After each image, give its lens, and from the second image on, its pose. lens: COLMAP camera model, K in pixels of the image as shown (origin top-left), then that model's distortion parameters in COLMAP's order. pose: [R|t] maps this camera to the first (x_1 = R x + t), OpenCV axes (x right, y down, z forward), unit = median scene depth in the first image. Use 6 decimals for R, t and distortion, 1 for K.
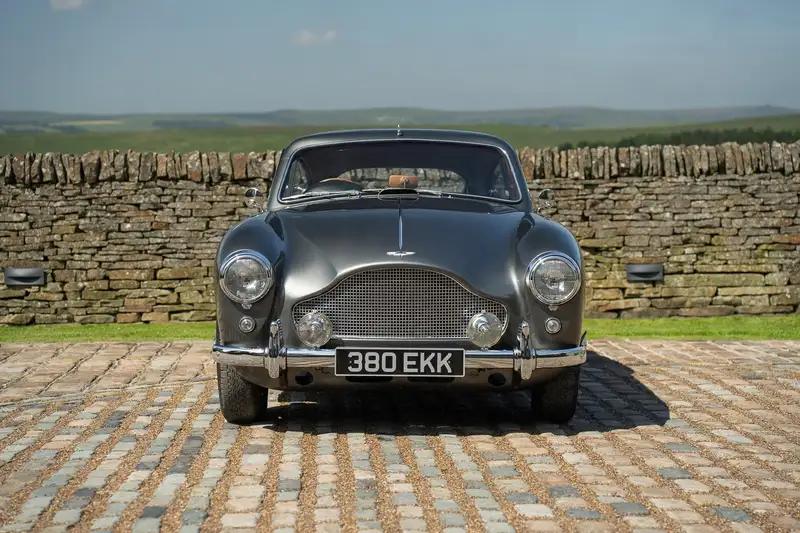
lens RADIAL K [[1663.7, 0, 409.9], [0, 1663.7, 263.3], [0, 0, 1]] dist [0.591004, 0.268744]
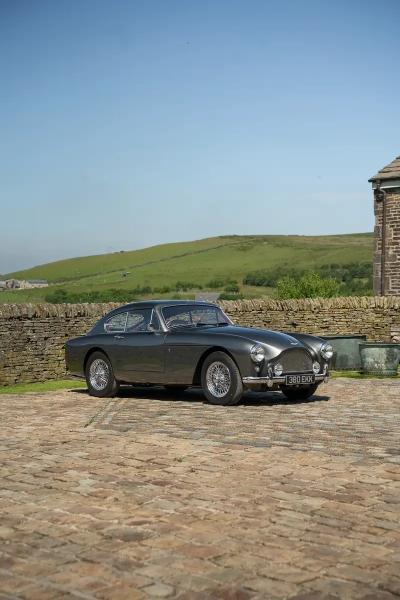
lens RADIAL K [[972.6, 0, 214.0], [0, 972.6, 302.0], [0, 0, 1]] dist [0.350321, 0.029121]
pose [[0.746956, 0.001442, 0.664871, -0.620231], [0.039409, 0.998143, -0.046440, -0.002436], [-0.663704, 0.060890, 0.745513, -0.111689]]
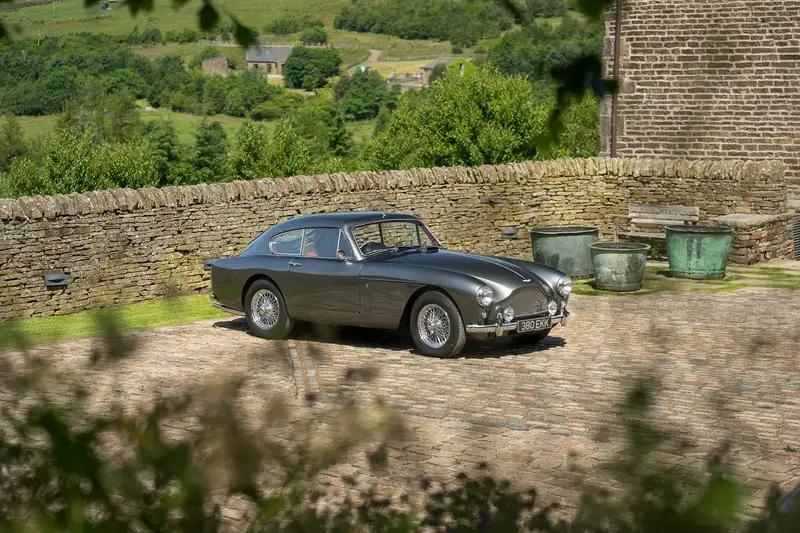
lens RADIAL K [[1745.5, 0, 438.1], [0, 1745.5, 265.9], [0, 0, 1]] dist [0.611339, 0.164228]
pose [[0.686921, -0.079289, 0.722393, -0.933344], [0.041412, 0.996686, 0.070017, -0.101646], [-0.725551, -0.018180, 0.687928, -0.322749]]
